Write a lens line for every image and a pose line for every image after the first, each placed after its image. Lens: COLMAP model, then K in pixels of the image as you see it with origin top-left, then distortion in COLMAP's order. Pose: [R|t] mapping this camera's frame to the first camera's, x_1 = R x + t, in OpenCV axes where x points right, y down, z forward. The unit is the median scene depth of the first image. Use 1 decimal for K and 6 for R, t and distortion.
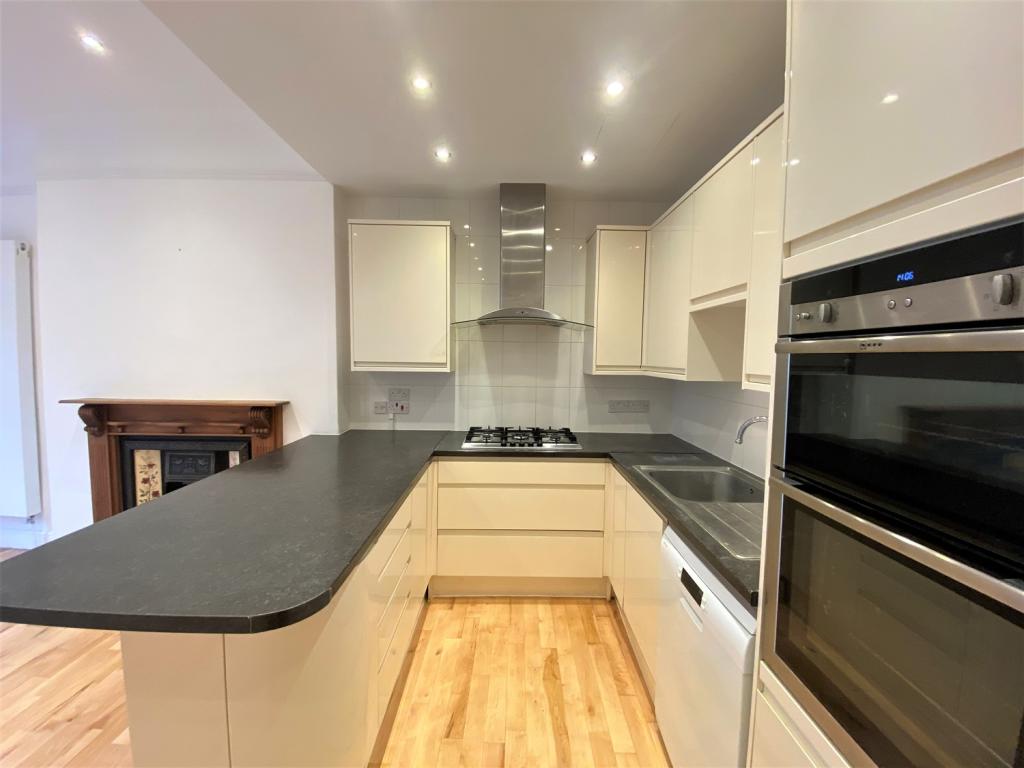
lens RADIAL K [[416.9, 0, 508.8], [0, 416.9, 381.9], [0, 0, 1]] dist [0.033807, -0.025785]
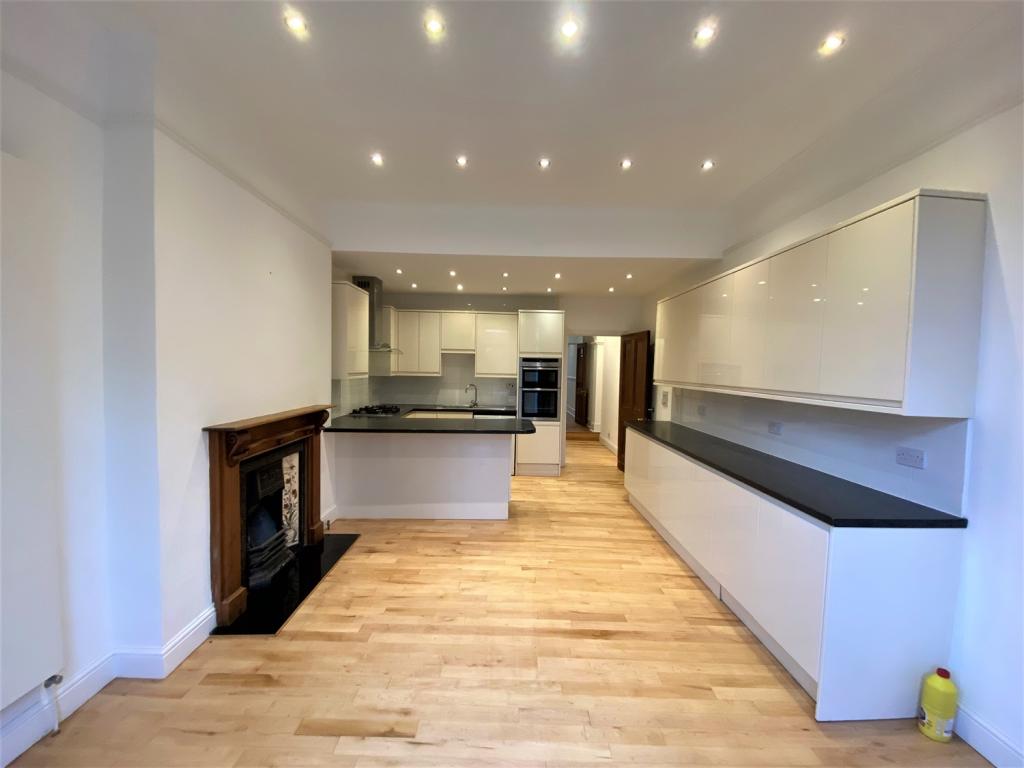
lens RADIAL K [[416.9, 0, 508.8], [0, 416.9, 381.9], [0, 0, 1]] dist [0.033807, -0.025785]
pose [[-0.004418, -0.052621, 0.998605, -1.864787], [0.037659, 0.997897, 0.052751, -0.072512], [-0.999281, 0.037840, -0.002427, 0.409801]]
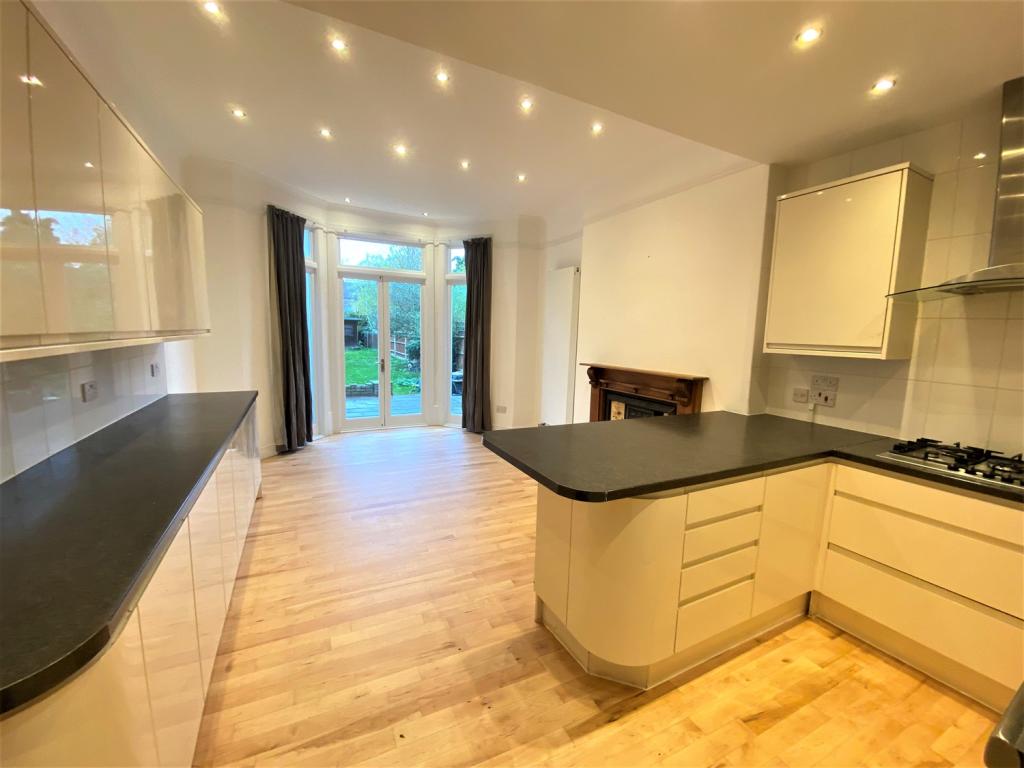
lens RADIAL K [[416.9, 0, 508.8], [0, 416.9, 381.9], [0, 0, 1]] dist [0.033807, -0.025785]
pose [[0.441105, 0.104428, -0.891359, 0.252121], [-0.074704, 0.994033, 0.079488, 0.007810], [0.894341, 0.031525, 0.446274, 0.023915]]
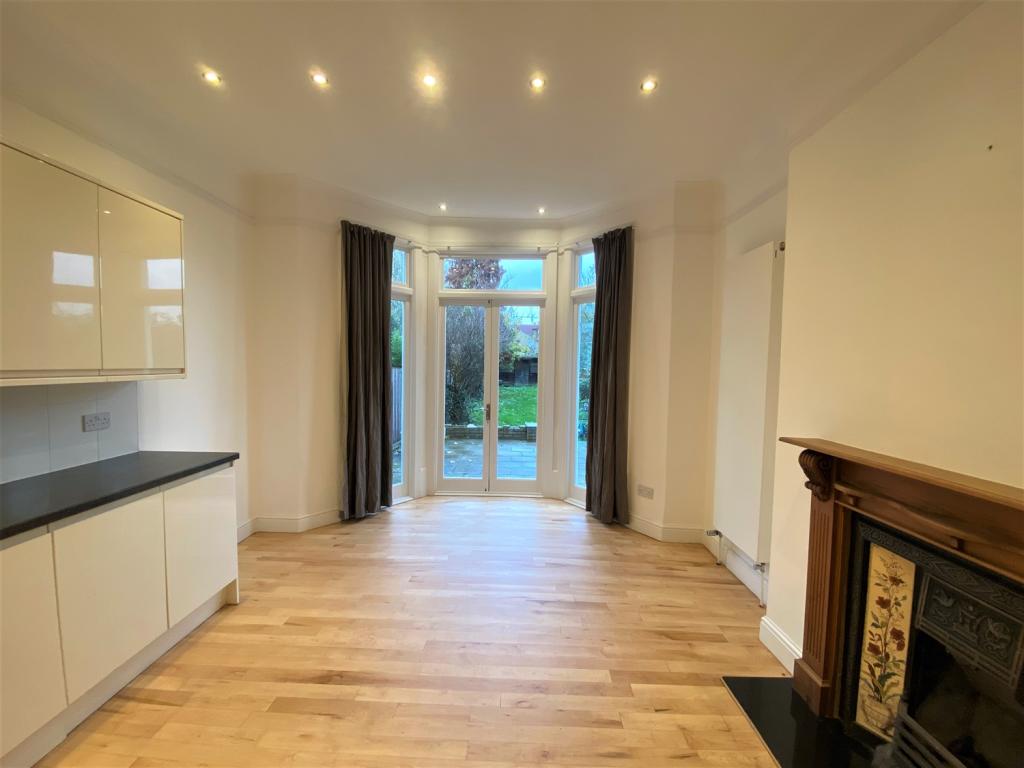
lens RADIAL K [[409.1, 0, 512.0], [0, 409.1, 384.0], [0, 0, 1]] dist [-0.000255, -0.013735]
pose [[-0.013282, 0.032639, -0.999379, -0.345226], [-0.077492, 0.996428, 0.033573, -0.033655], [0.996905, 0.077890, -0.010705, 0.508484]]
